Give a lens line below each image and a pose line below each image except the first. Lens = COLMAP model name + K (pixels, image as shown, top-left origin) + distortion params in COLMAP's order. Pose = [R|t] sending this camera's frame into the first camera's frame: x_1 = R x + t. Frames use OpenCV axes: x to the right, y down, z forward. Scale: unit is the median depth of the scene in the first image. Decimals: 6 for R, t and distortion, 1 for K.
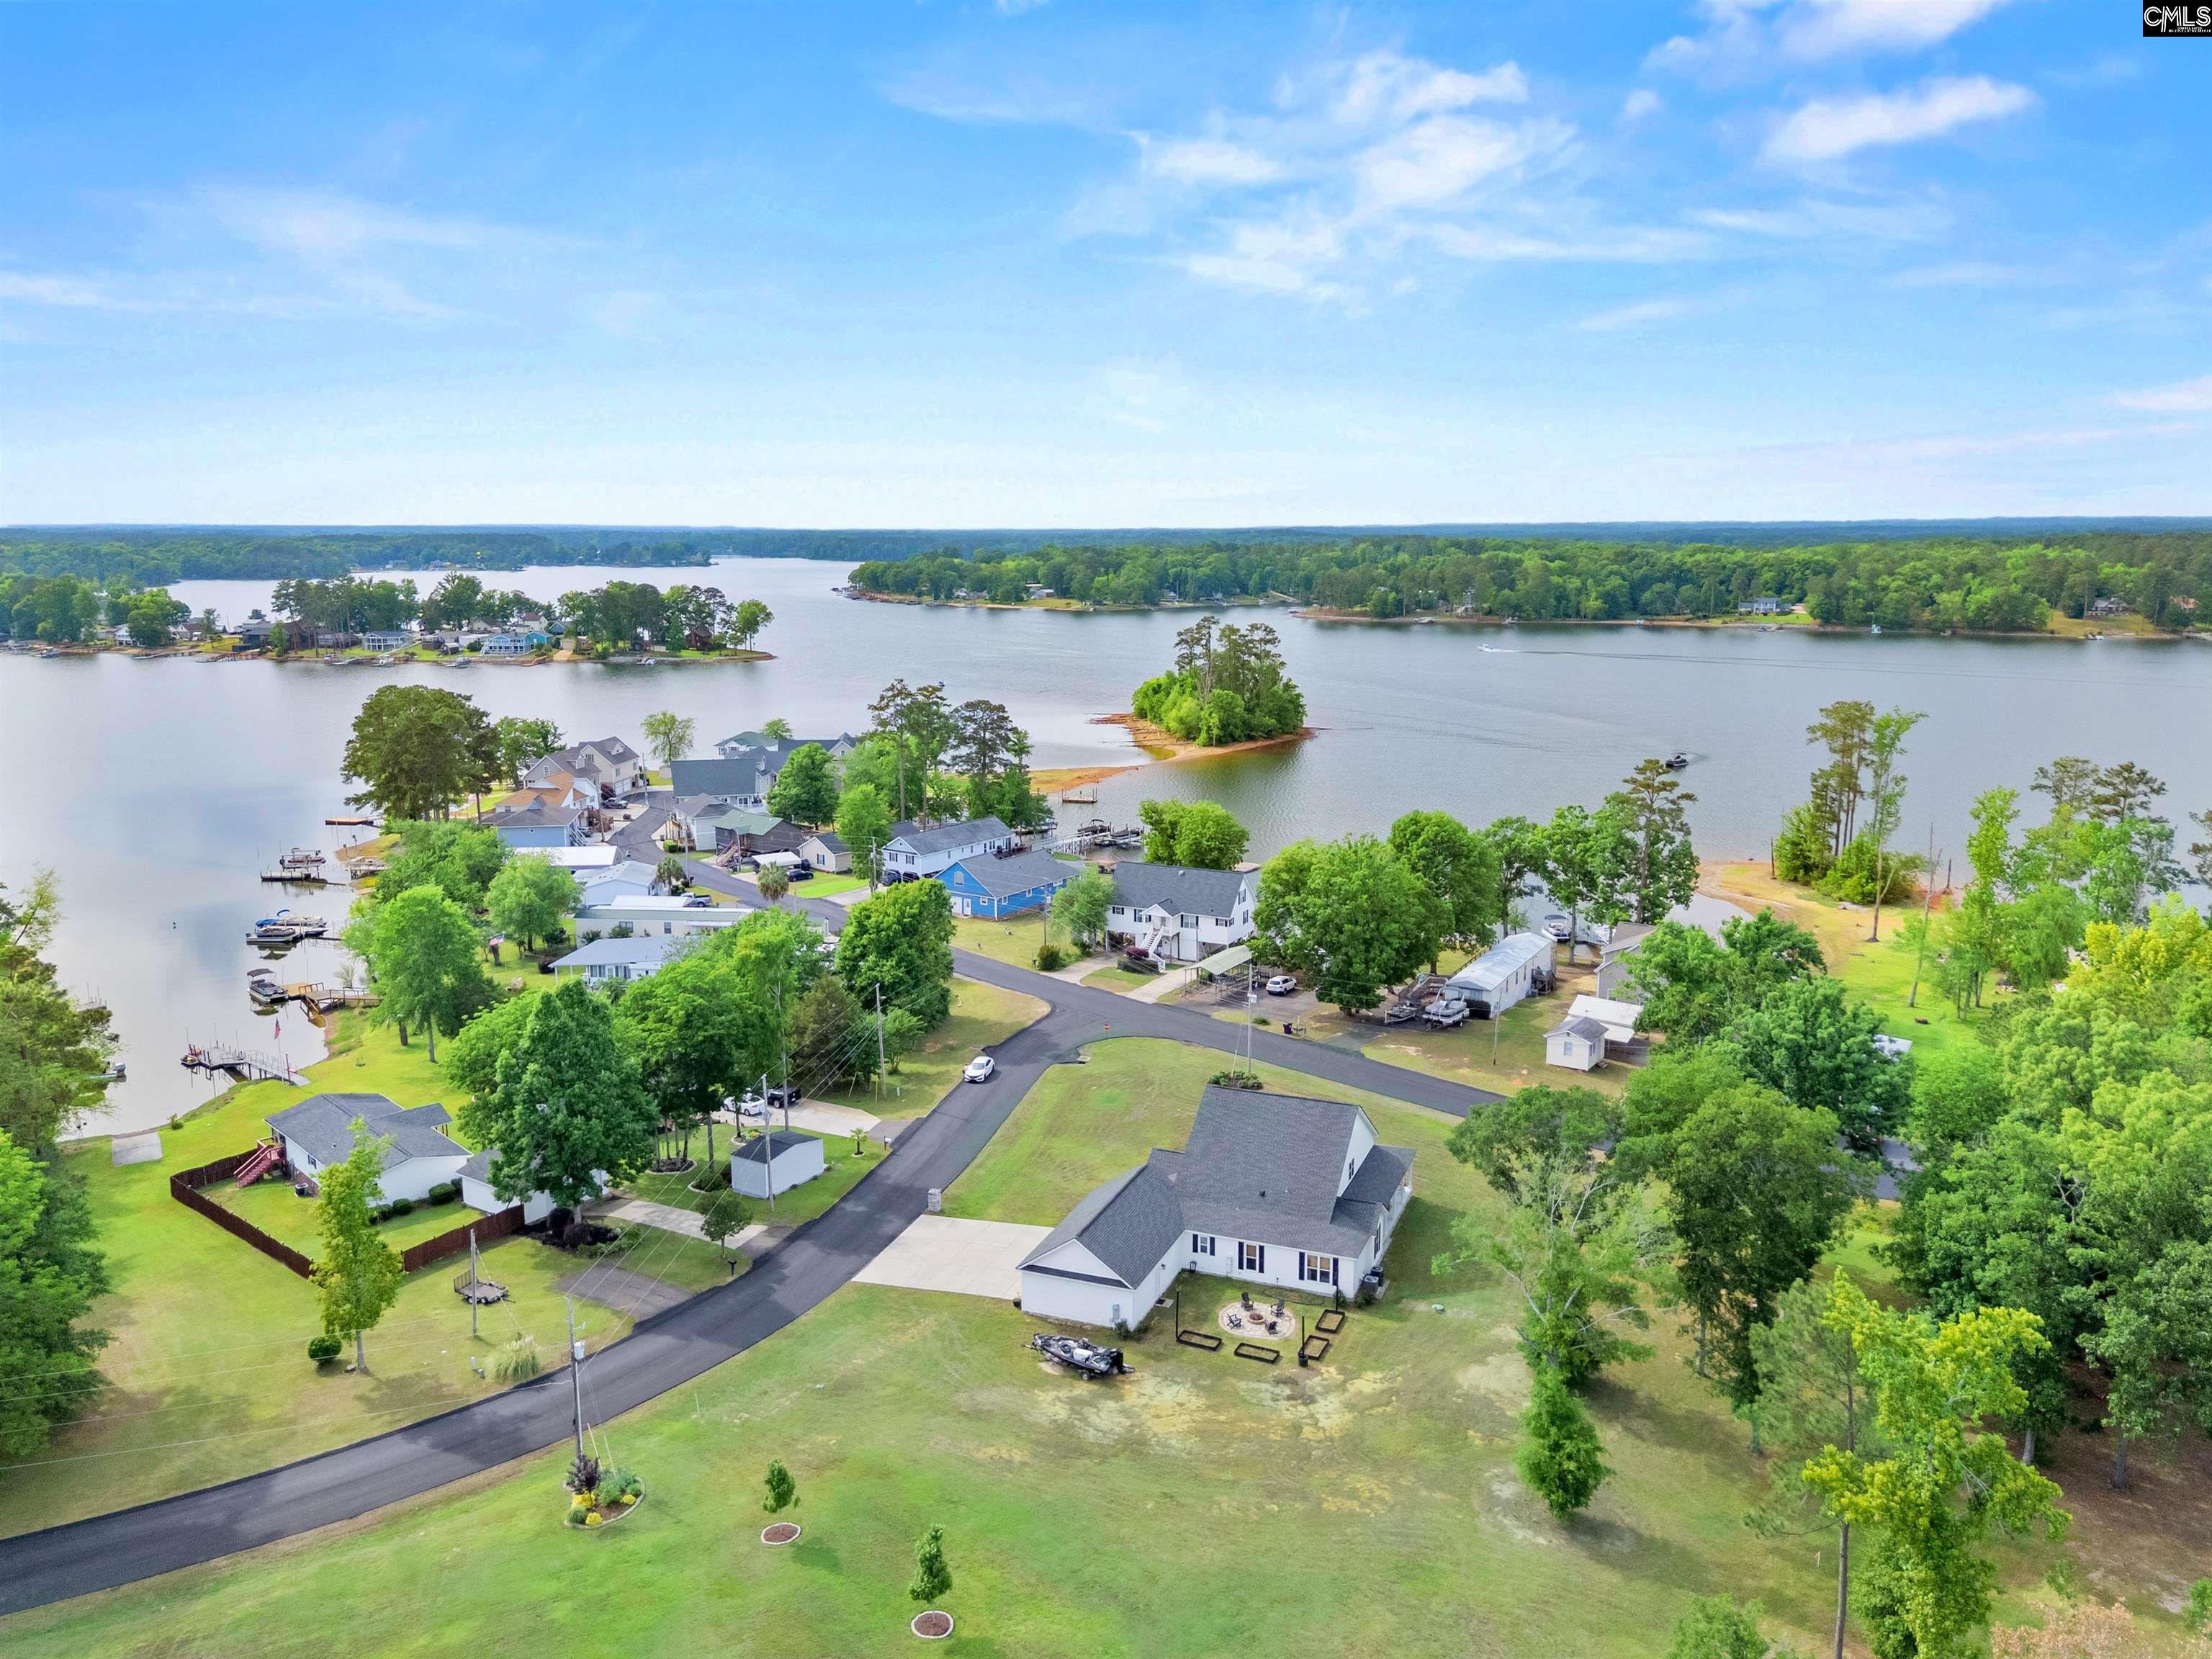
lens RADIAL K [[1652.9, 0, 1106.0], [0, 1652.9, 829.5], [0, 0, 1]] dist [0.092260, -0.098157]
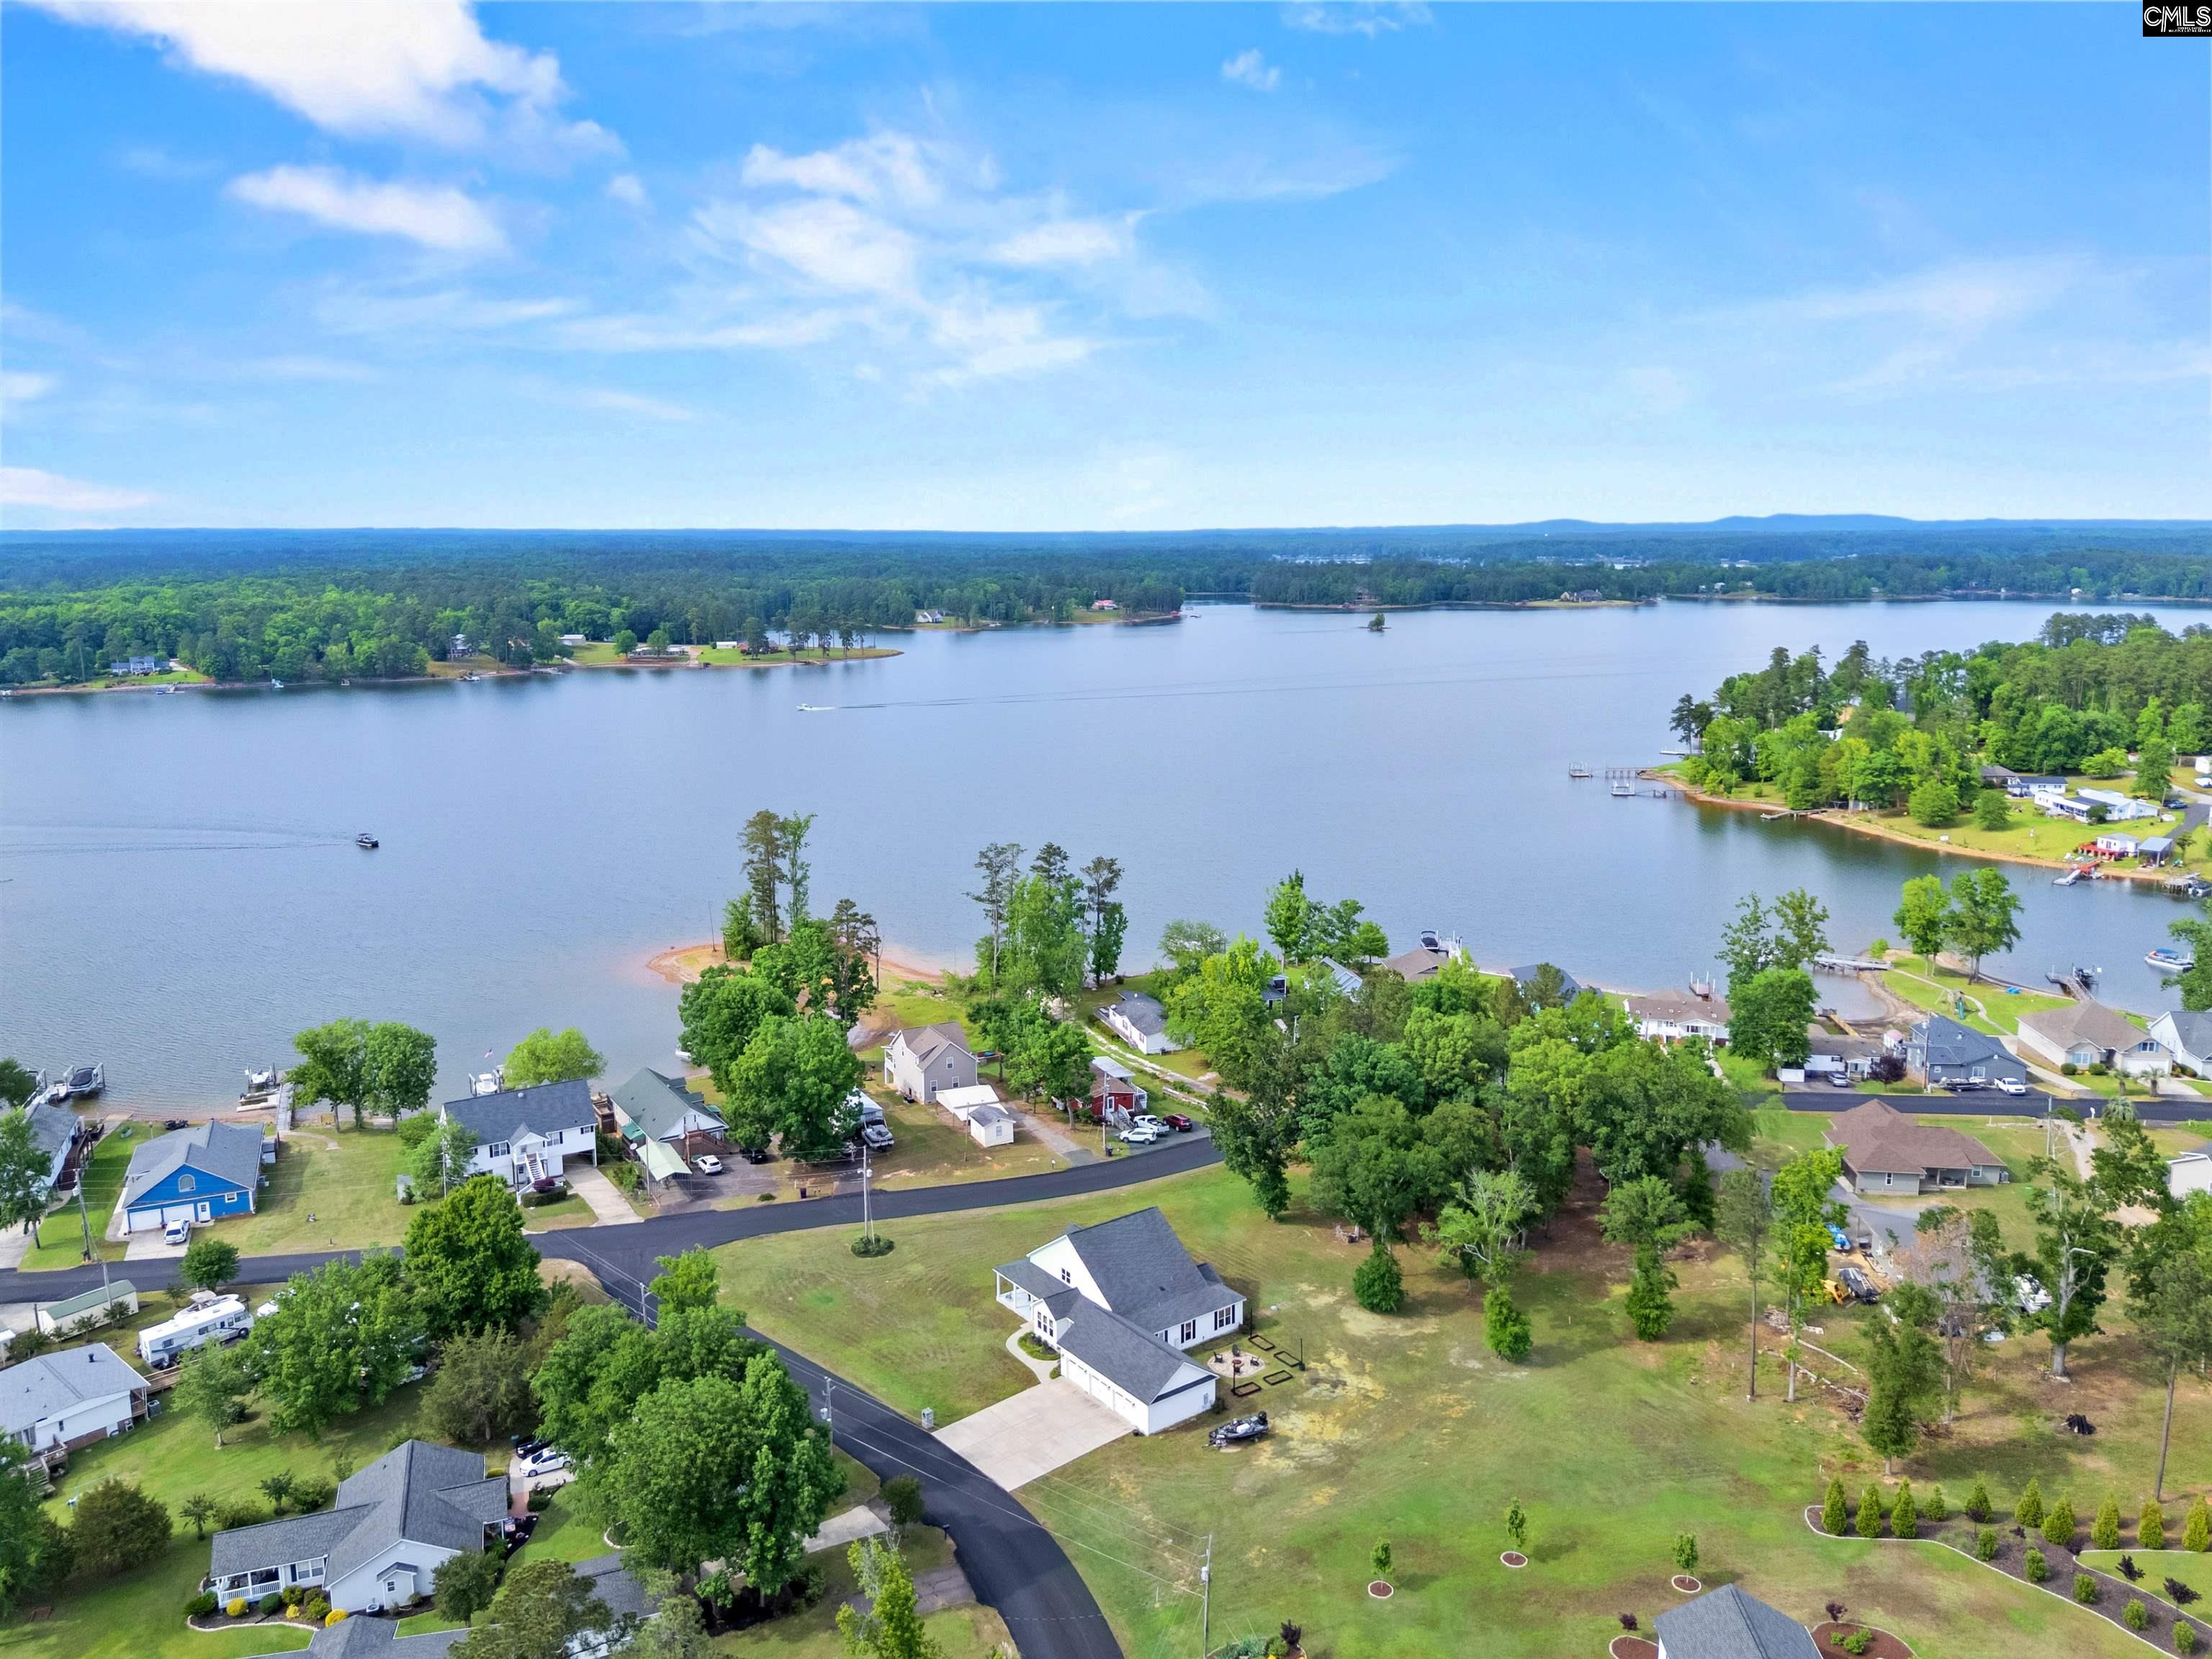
lens RADIAL K [[1623.3, 0, 1100.0], [0, 1623.3, 828.2], [0, 0, 1]] dist [0.075575, -0.067171]
pose [[0.530305, -0.158143, 0.832927, -1.059096], [0.159598, 0.983506, 0.085120, -0.301269], [-0.832649, 0.087794, 0.546797, 0.257154]]
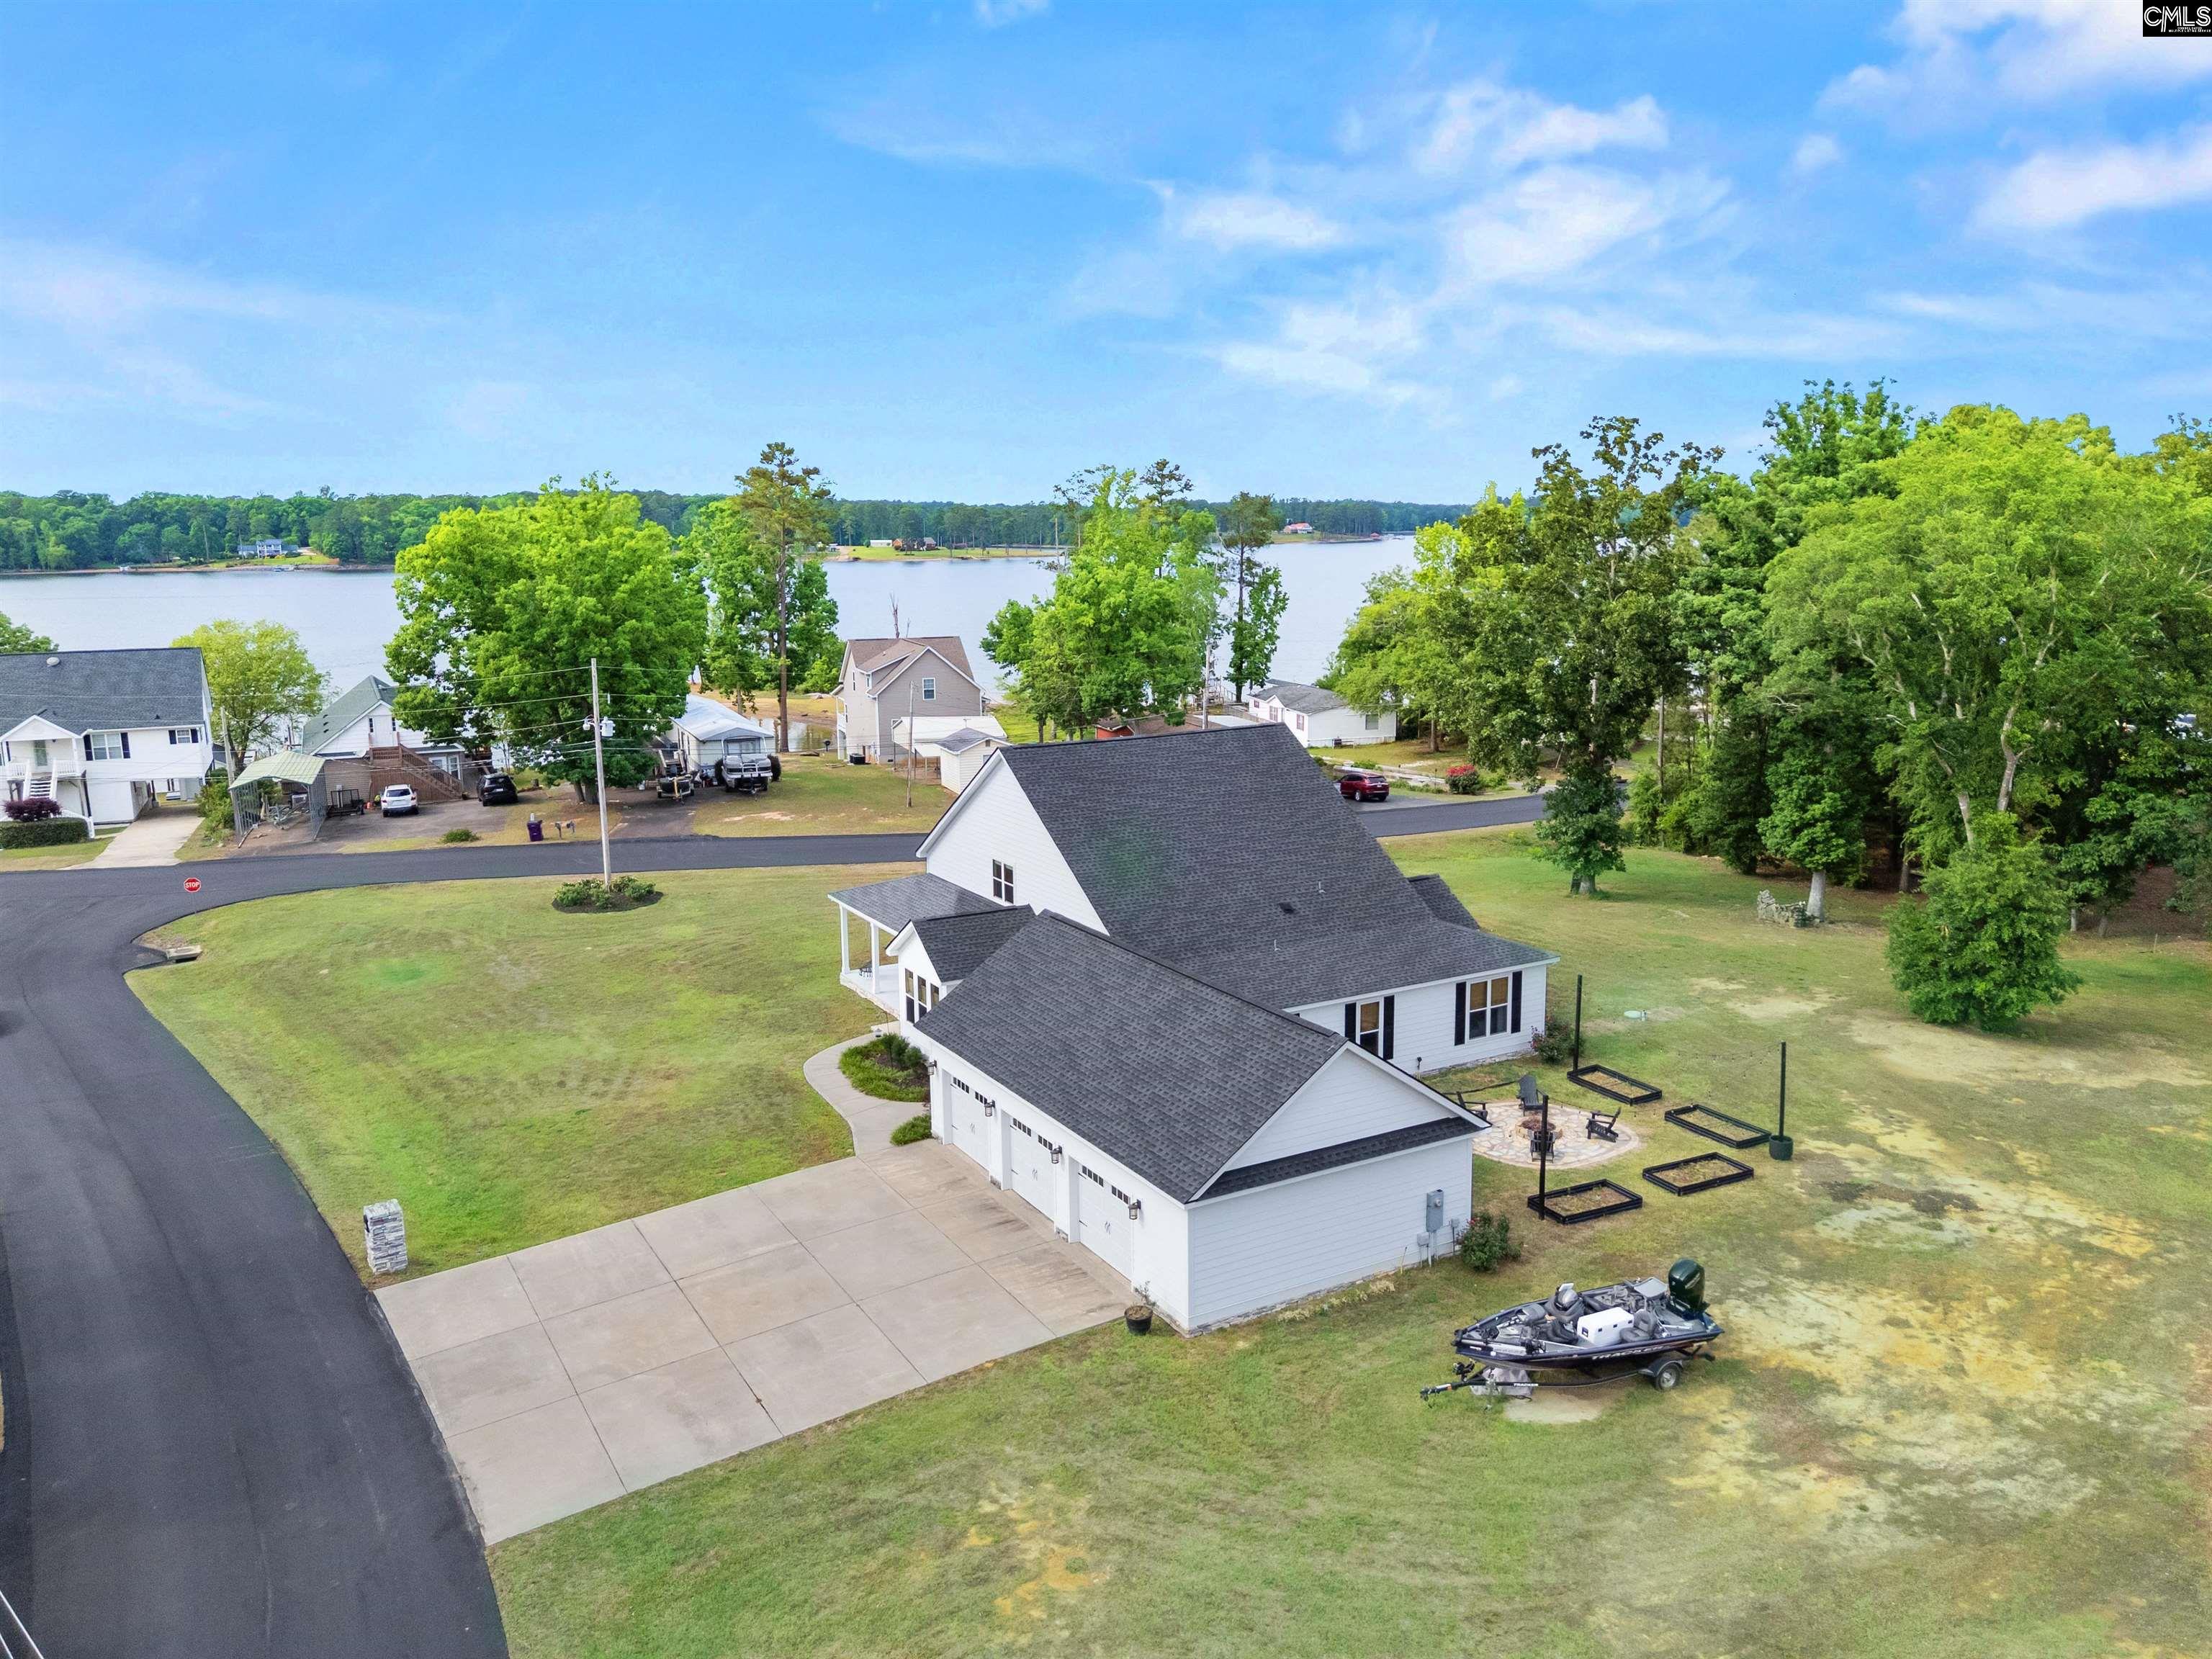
lens RADIAL K [[1623.3, 0, 1100.0], [0, 1623.3, 828.2], [0, 0, 1]] dist [0.075575, -0.067171]
pose [[0.627218, -0.155322, 0.763199, -0.276530], [0.152669, 0.985421, 0.075080, 0.161986], [-0.763734, 0.069426, 0.641787, 0.778088]]
